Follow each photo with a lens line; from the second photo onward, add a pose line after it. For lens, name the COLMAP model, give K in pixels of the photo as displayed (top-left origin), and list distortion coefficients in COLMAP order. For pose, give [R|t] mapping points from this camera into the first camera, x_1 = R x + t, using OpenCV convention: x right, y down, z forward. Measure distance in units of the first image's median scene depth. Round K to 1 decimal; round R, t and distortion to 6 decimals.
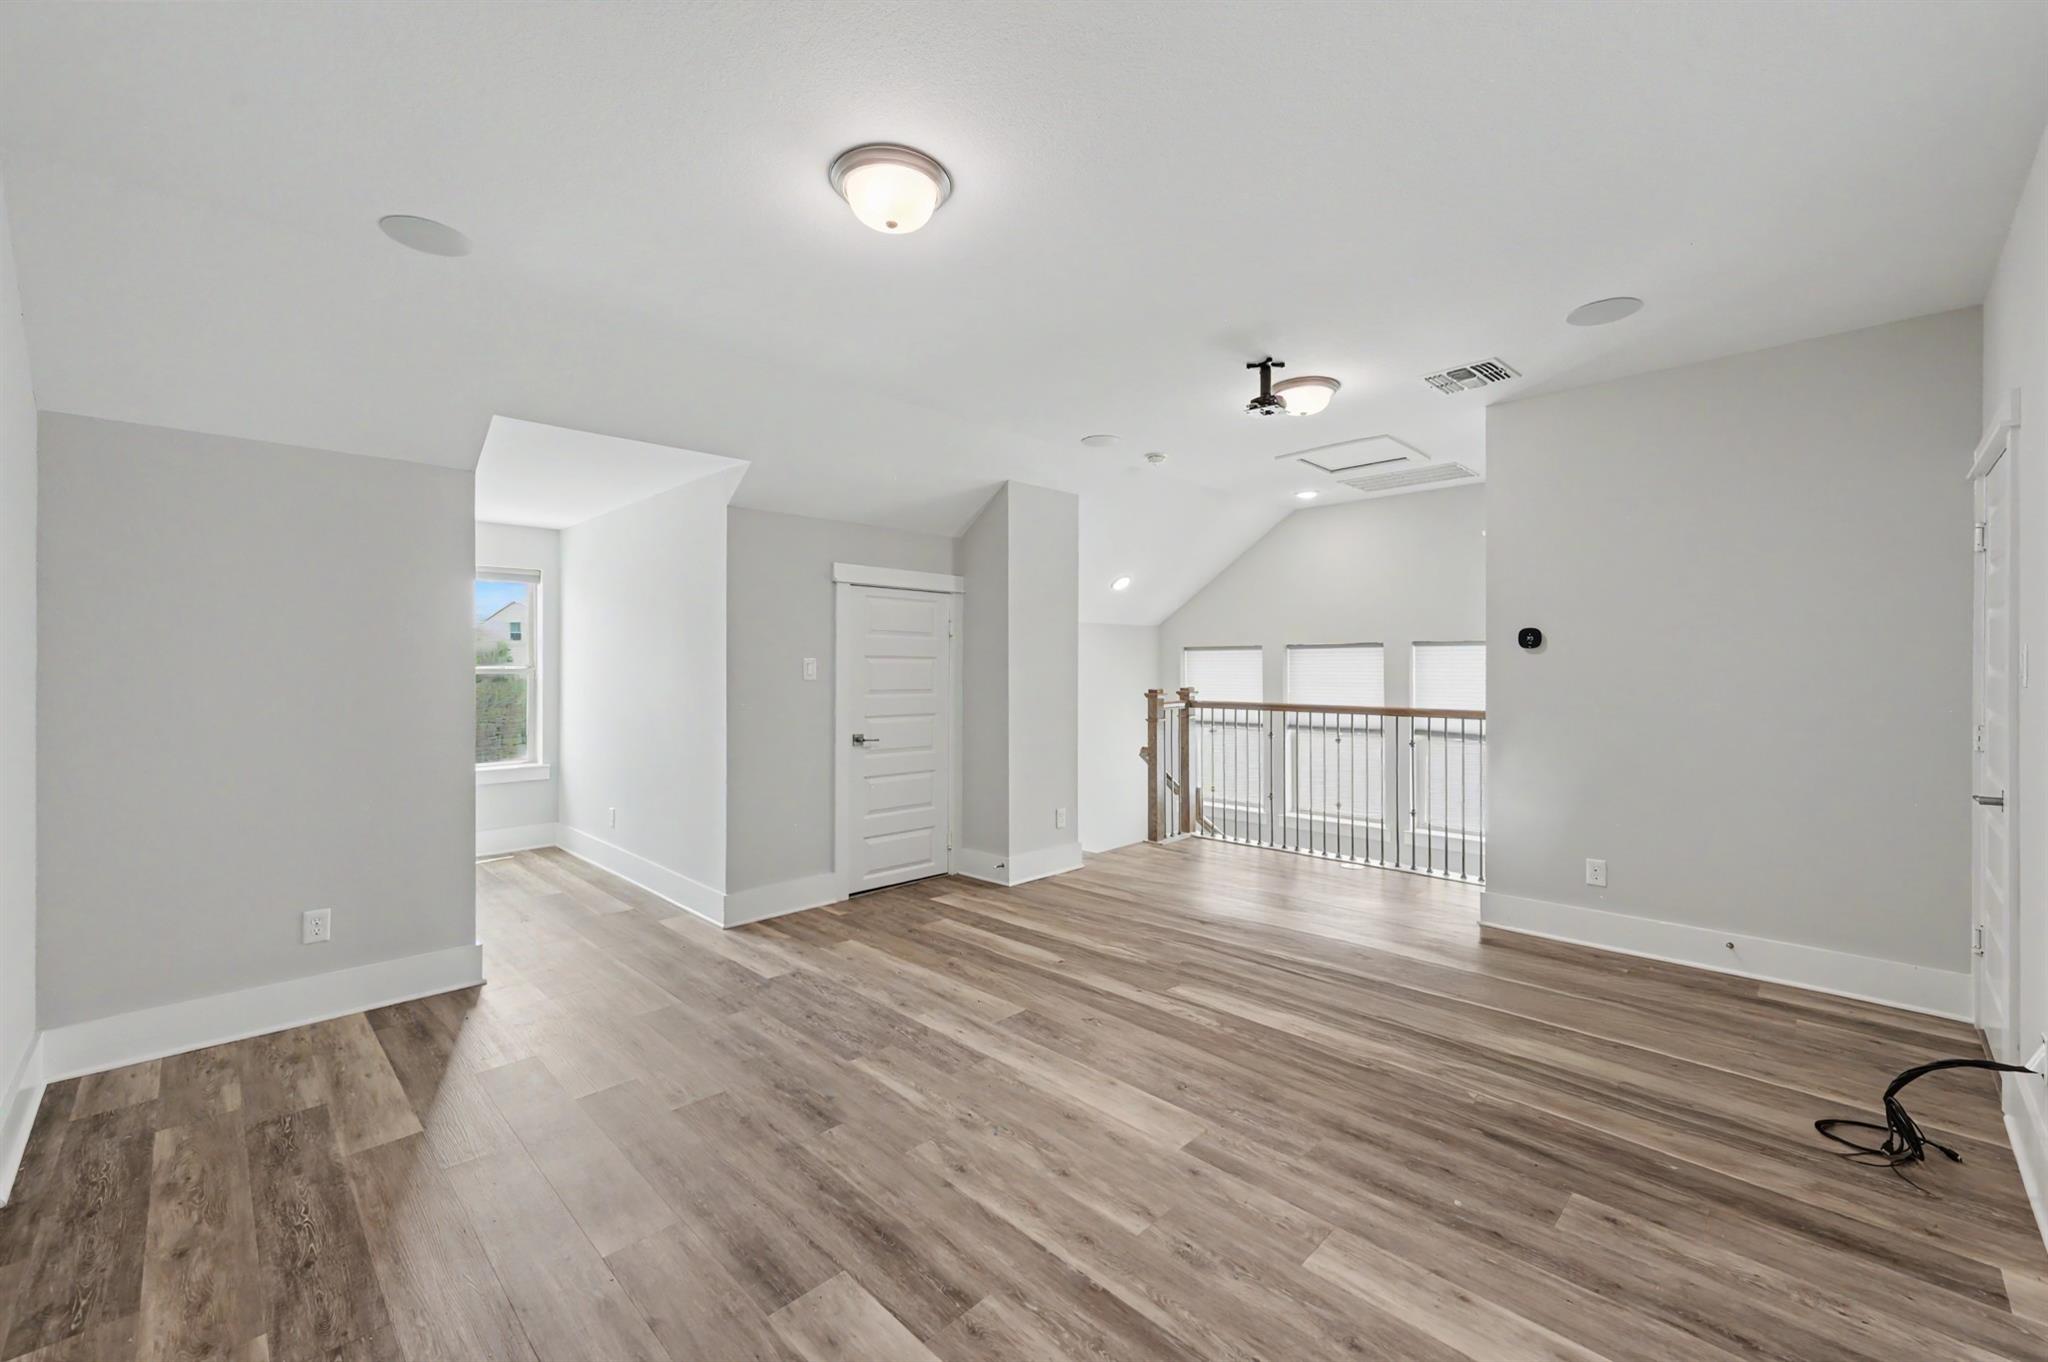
lens RADIAL K [[816.6, 0, 1017.8], [0, 816.6, 664.3], [0, 0, 1]] dist [-0.000273, 0.000390]
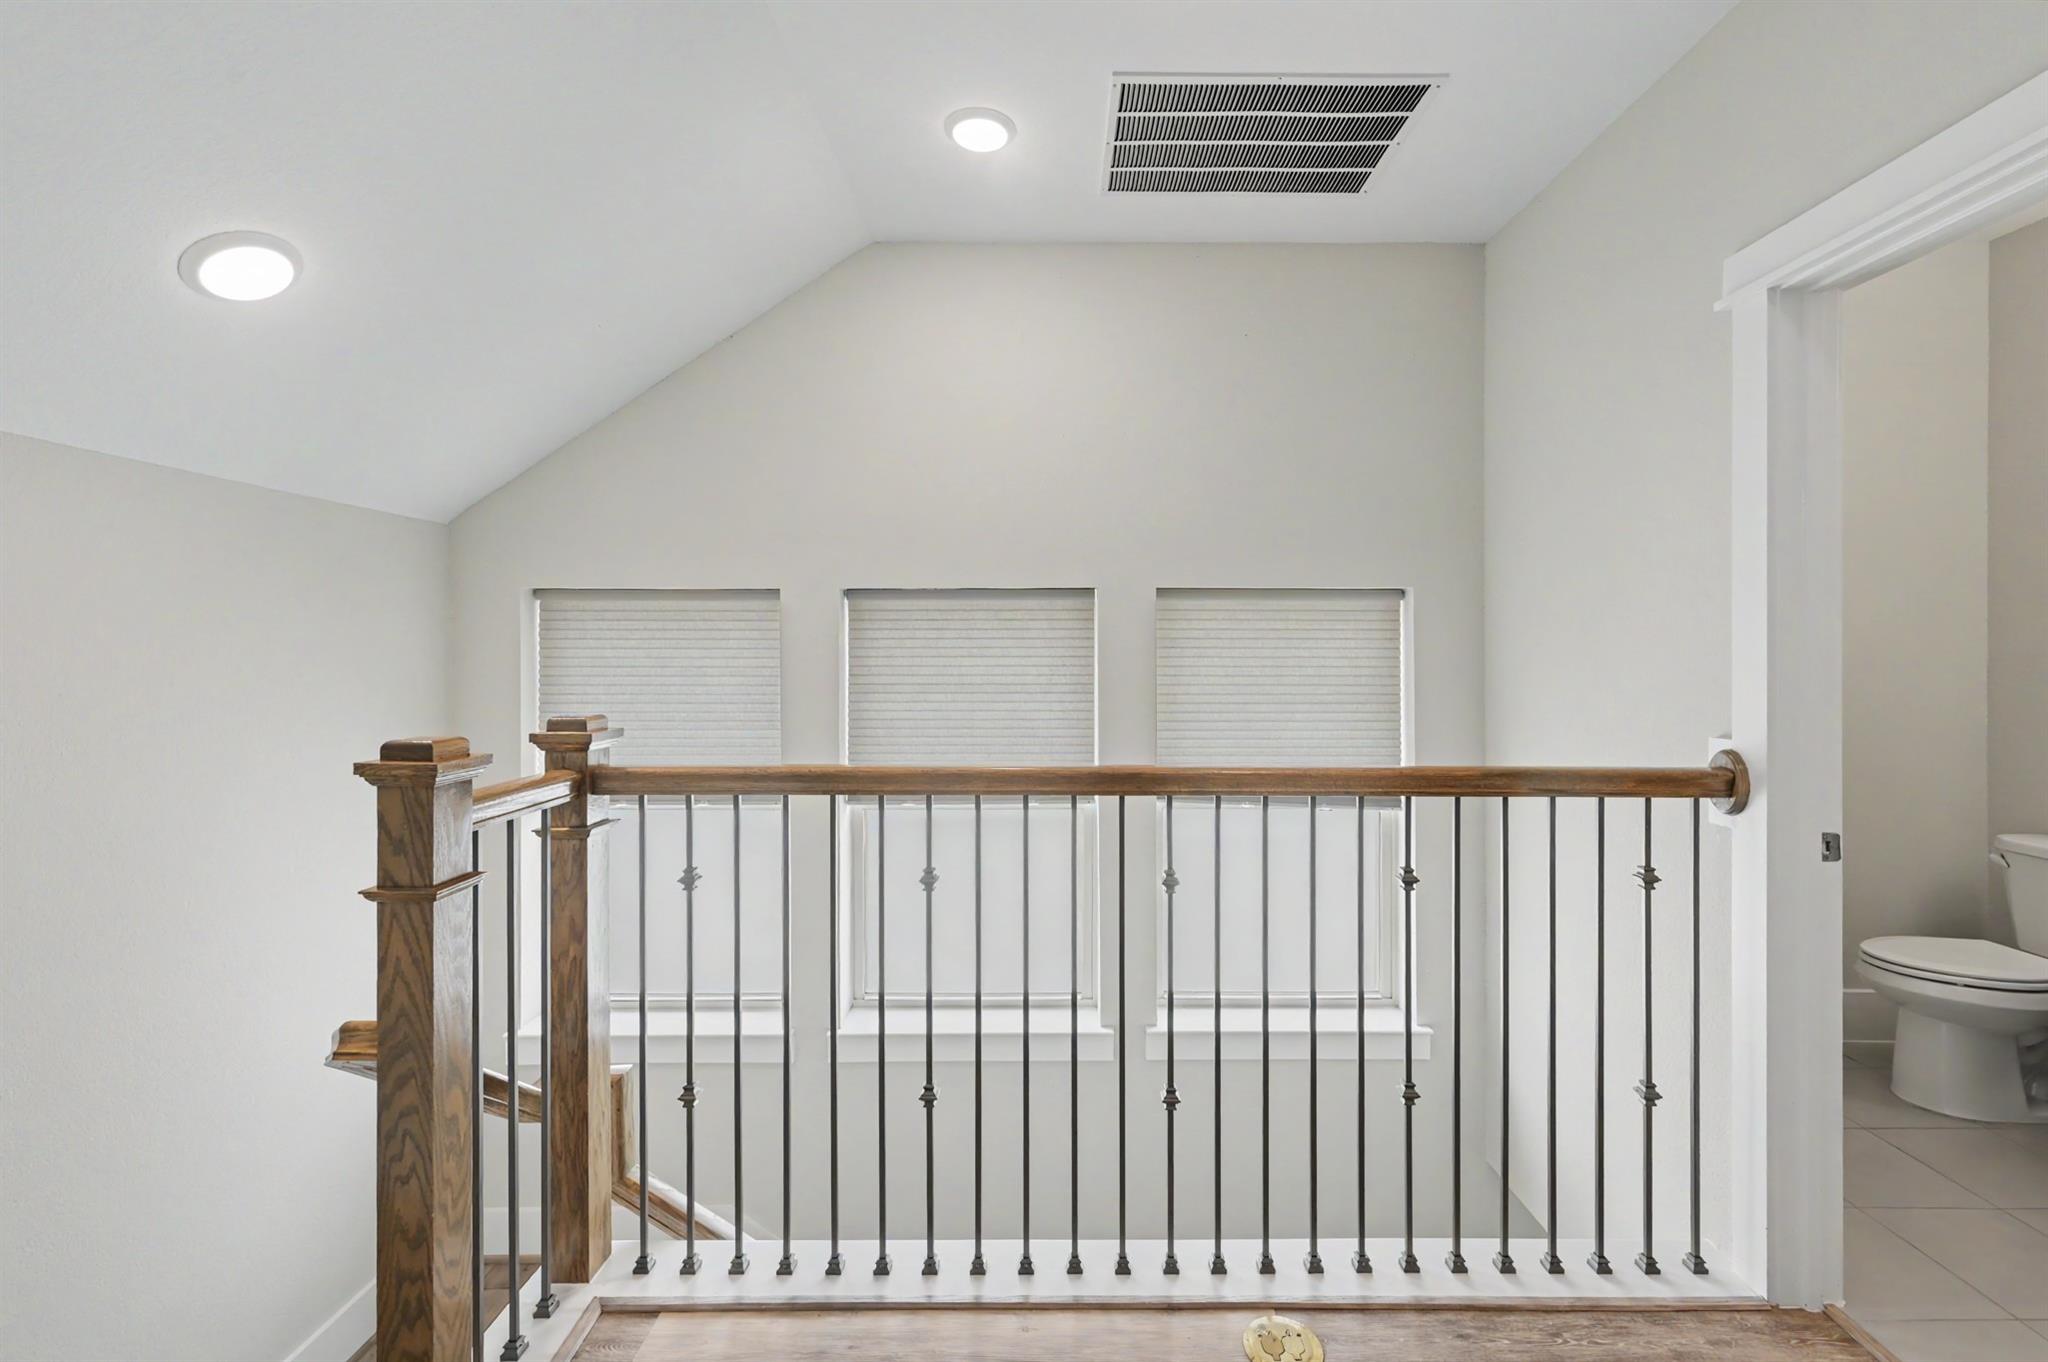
lens RADIAL K [[816.6, 0, 1043.4], [0, 816.6, 676.1], [0, 0, 1]] dist [-0.000273, 0.000390]
pose [[0.696857, -0.004530, 0.717196, 0.187106], [0.005150, 0.999986, 0.001311, 0.022008], [-0.717192, 0.002780, 0.696870, 1.073360]]
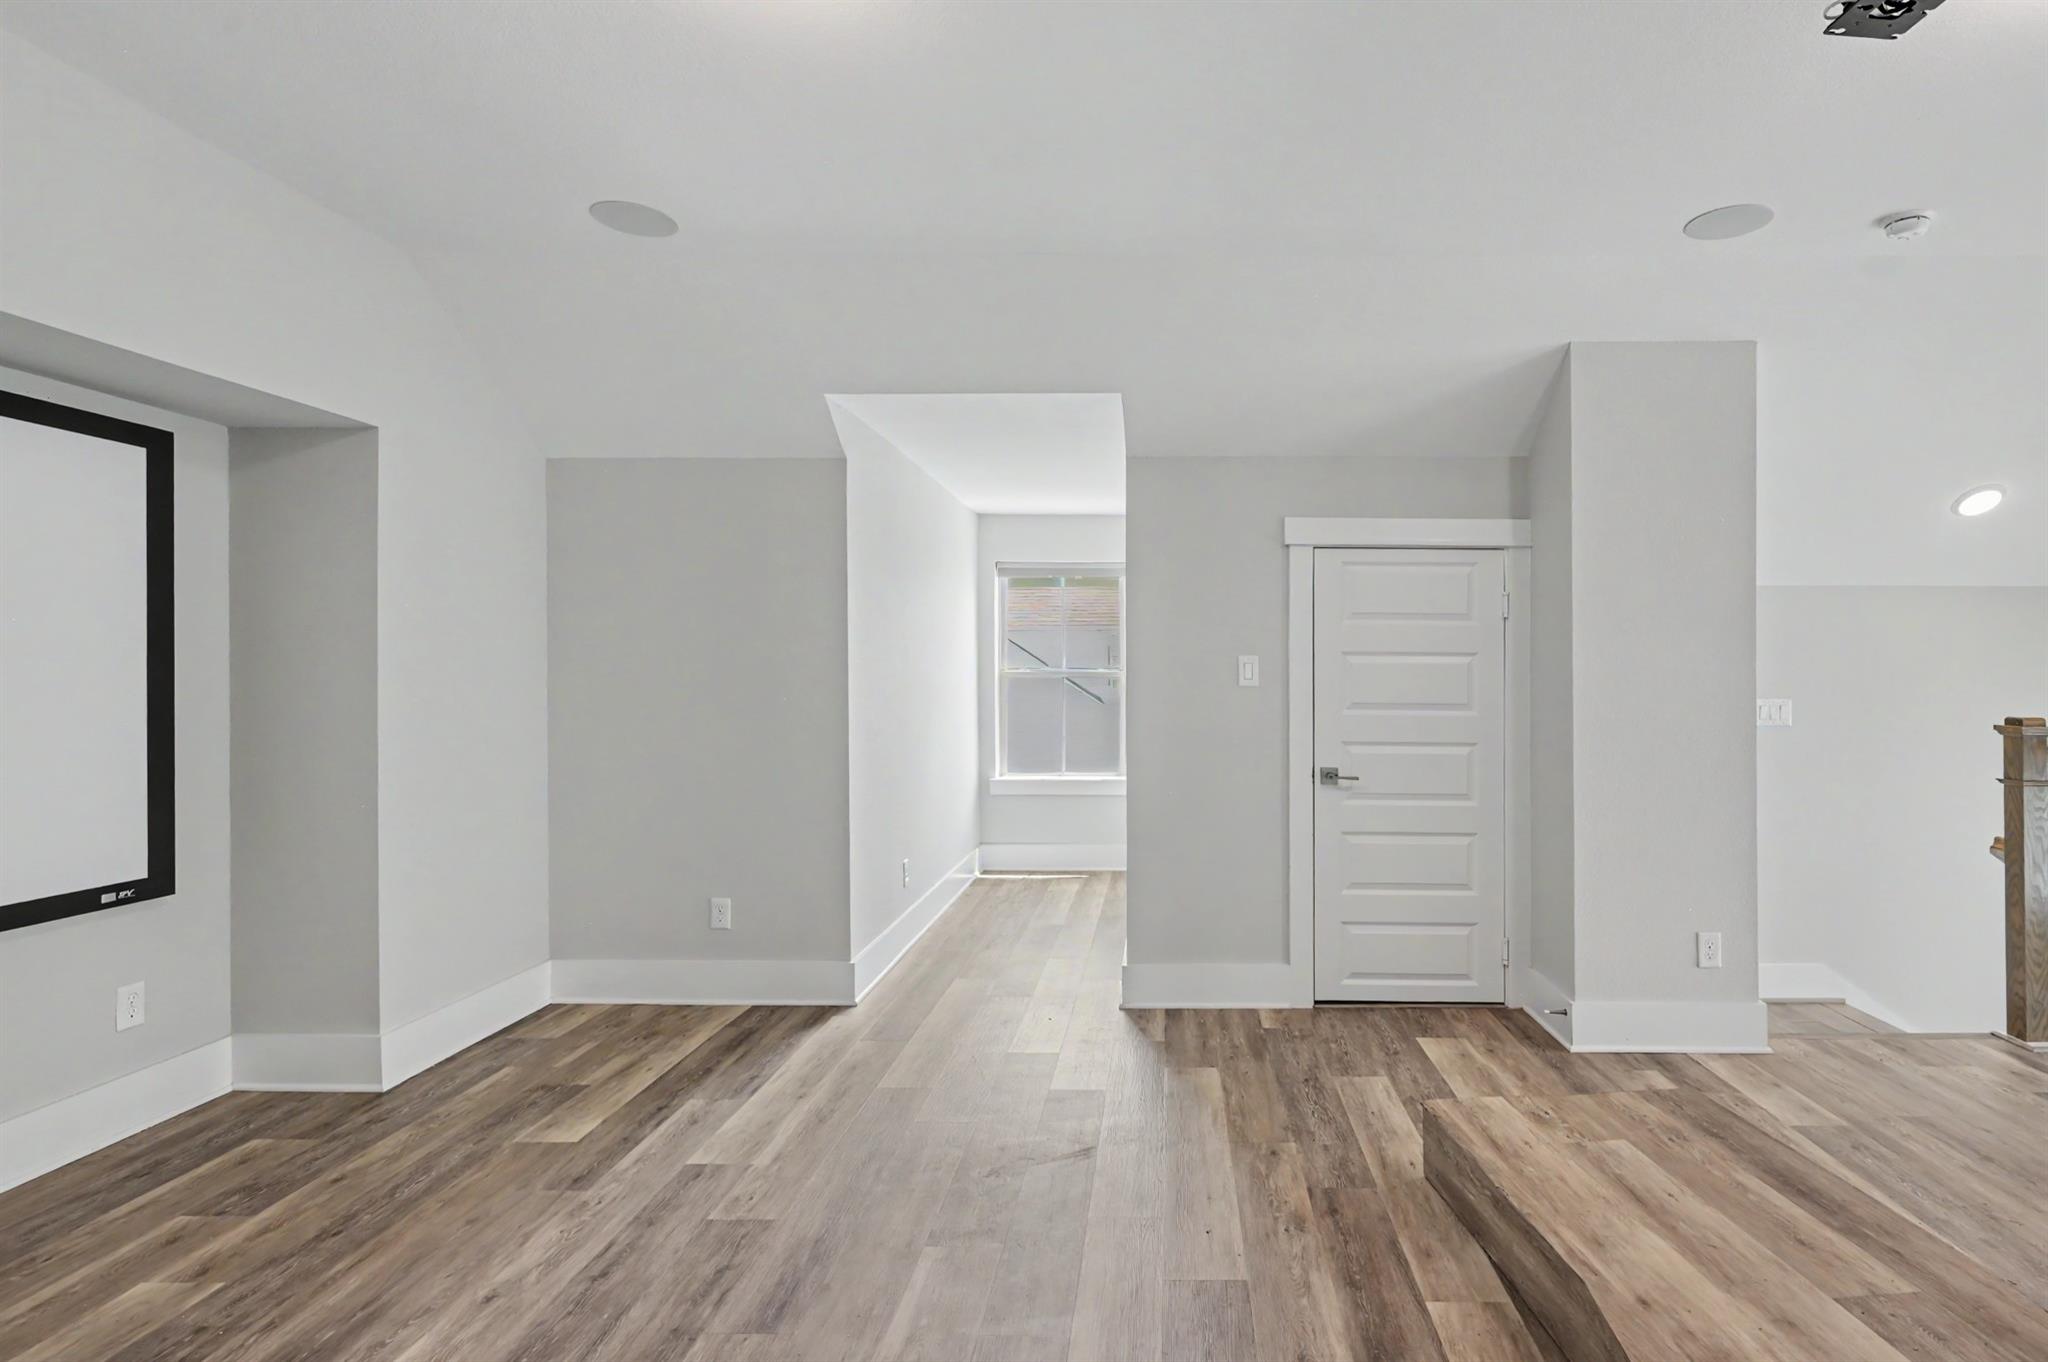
lens RADIAL K [[1007.2, 0, 1146.7], [0, 1007.2, 672.4], [0, 0, 1]] dist [0.001994, -0.000179]
pose [[0.711665, 0.000507, -0.702519, 0.313056], [-0.001210, 0.999999, -0.000504, 0.007923], [0.702518, 0.001209, 0.711665, 0.329503]]
